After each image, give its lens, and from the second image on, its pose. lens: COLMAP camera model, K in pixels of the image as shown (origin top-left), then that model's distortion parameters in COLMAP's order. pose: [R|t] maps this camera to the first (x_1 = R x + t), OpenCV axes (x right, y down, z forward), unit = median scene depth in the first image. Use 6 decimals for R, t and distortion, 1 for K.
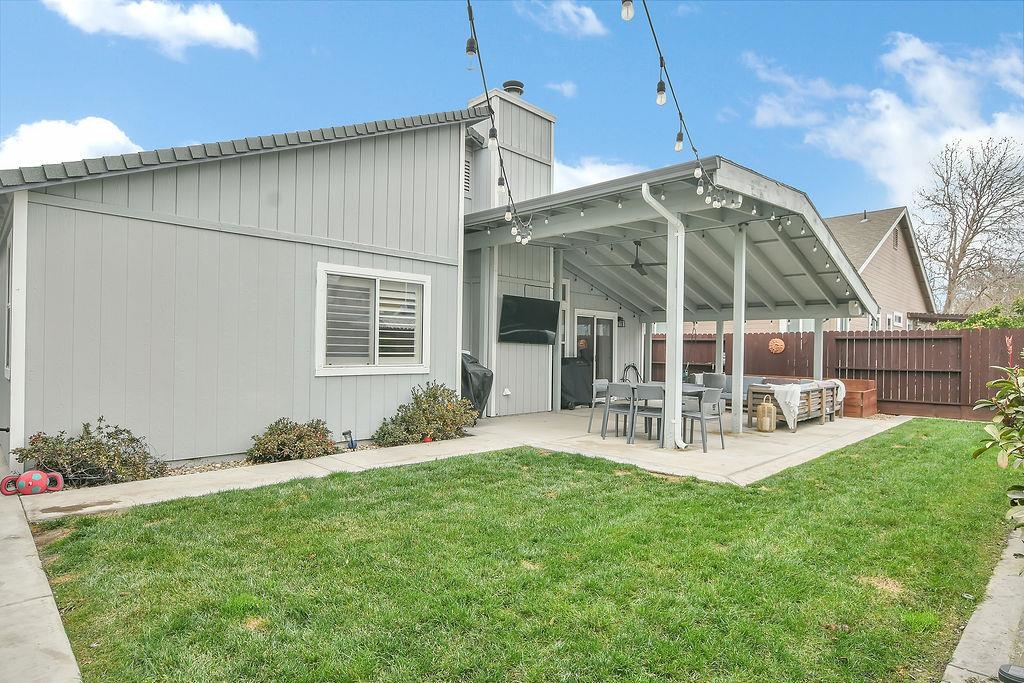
lens RADIAL K [[558.0, 0, 512.2], [0, 558.0, 342.9], [0, 0, 1]] dist [-0.023321, 0.001452]
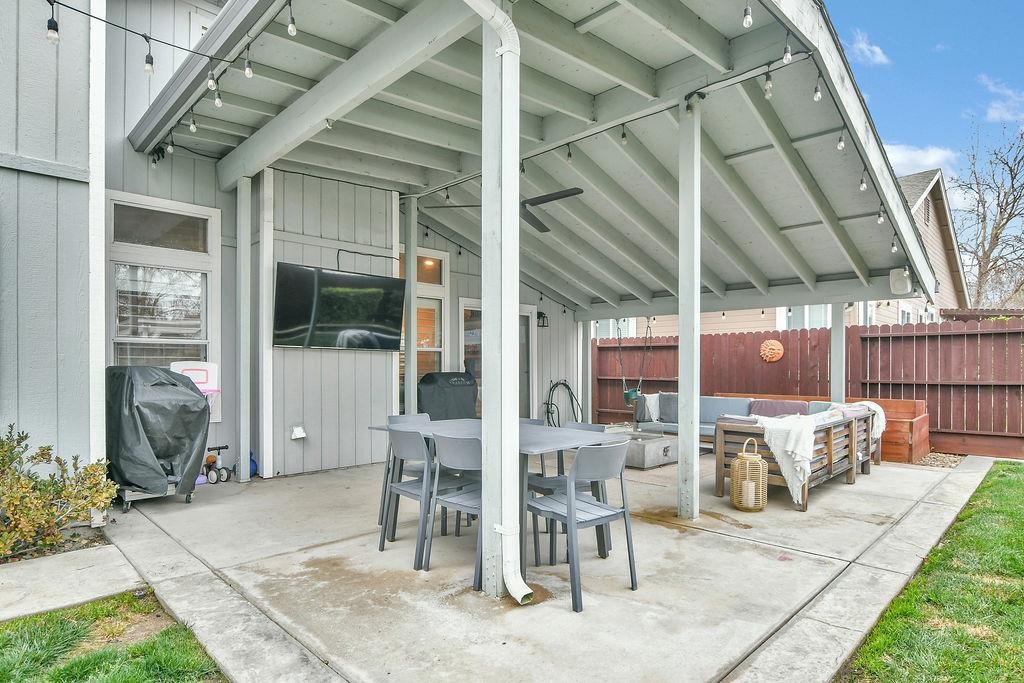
lens RADIAL K [[558.0, 0, 505.9], [0, 558.0, 363.6], [0, 0, 1]] dist [-0.023321, 0.001452]
pose [[0.999827, -0.016188, -0.009123, 0.194566], [0.016248, 0.999846, 0.006615, 0.014218], [0.009014, -0.006762, 0.999937, 0.393575]]
